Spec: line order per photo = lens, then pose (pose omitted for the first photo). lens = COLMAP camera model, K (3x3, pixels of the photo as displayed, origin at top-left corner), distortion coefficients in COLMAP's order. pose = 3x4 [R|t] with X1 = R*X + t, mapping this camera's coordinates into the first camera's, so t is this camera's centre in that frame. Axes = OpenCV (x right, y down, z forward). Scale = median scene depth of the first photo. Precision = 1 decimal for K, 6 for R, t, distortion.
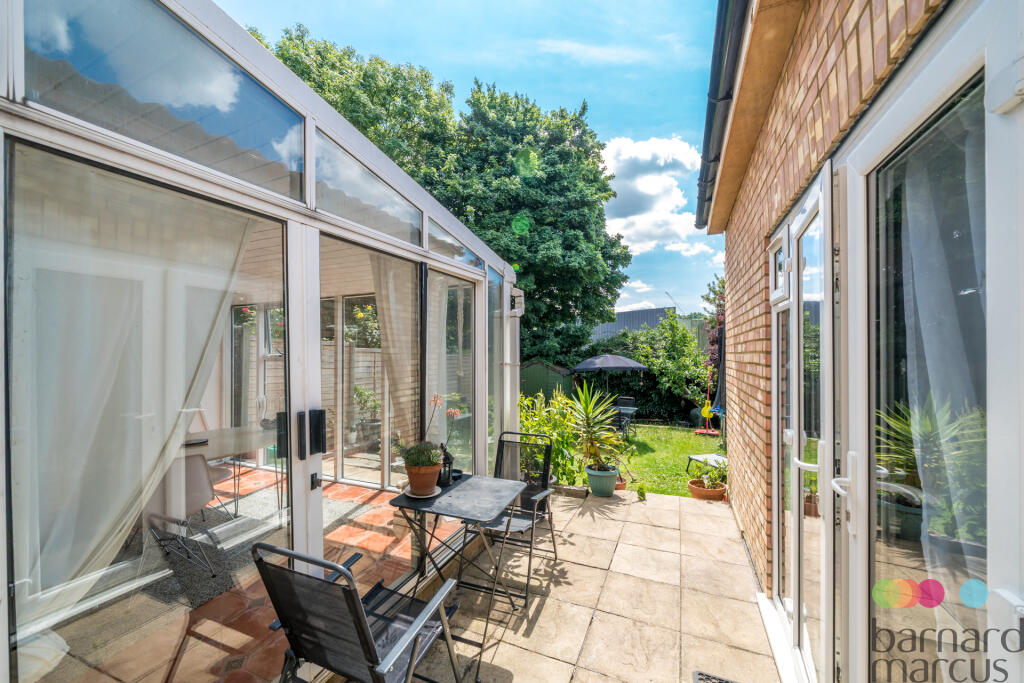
lens RADIAL K [[390.7, 0, 512.2], [0, 390.7, 346.9], [0, 0, 1]] dist [0.000477, 0.005944]
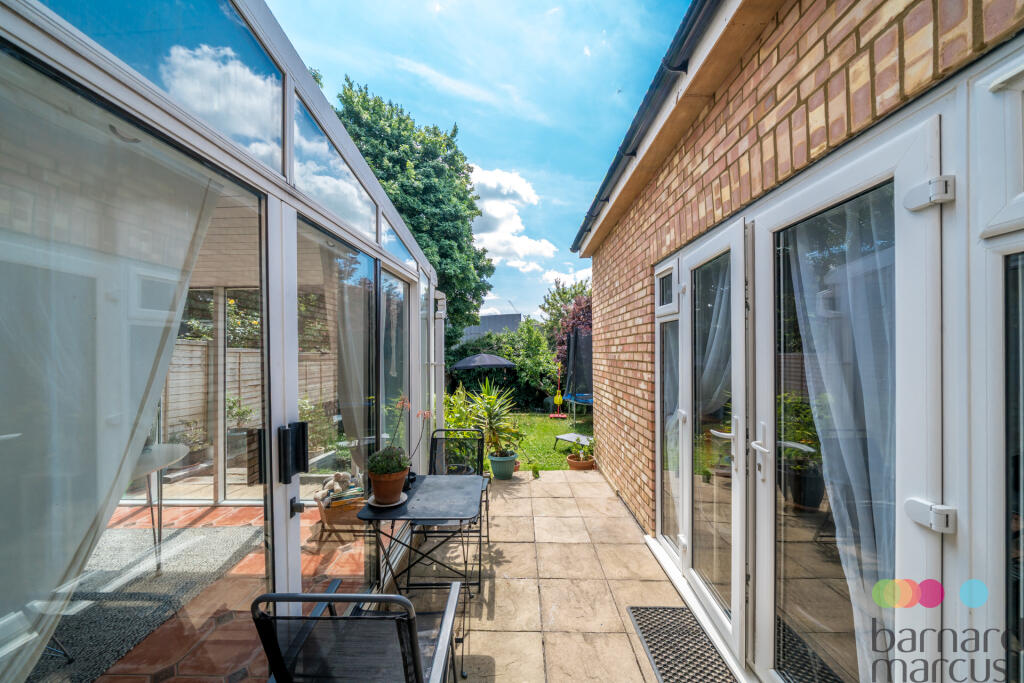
lens RADIAL K [[352.3, 0, 512.6], [0, 352.3, 347.4], [0, 0, 1]] dist [-0.000242, -0.000104]
pose [[0.925271, 0.003624, 0.379290, -0.134899], [-0.004583, 0.999988, 0.001625, -0.002149], [-0.379279, -0.003241, 0.925277, 0.043993]]
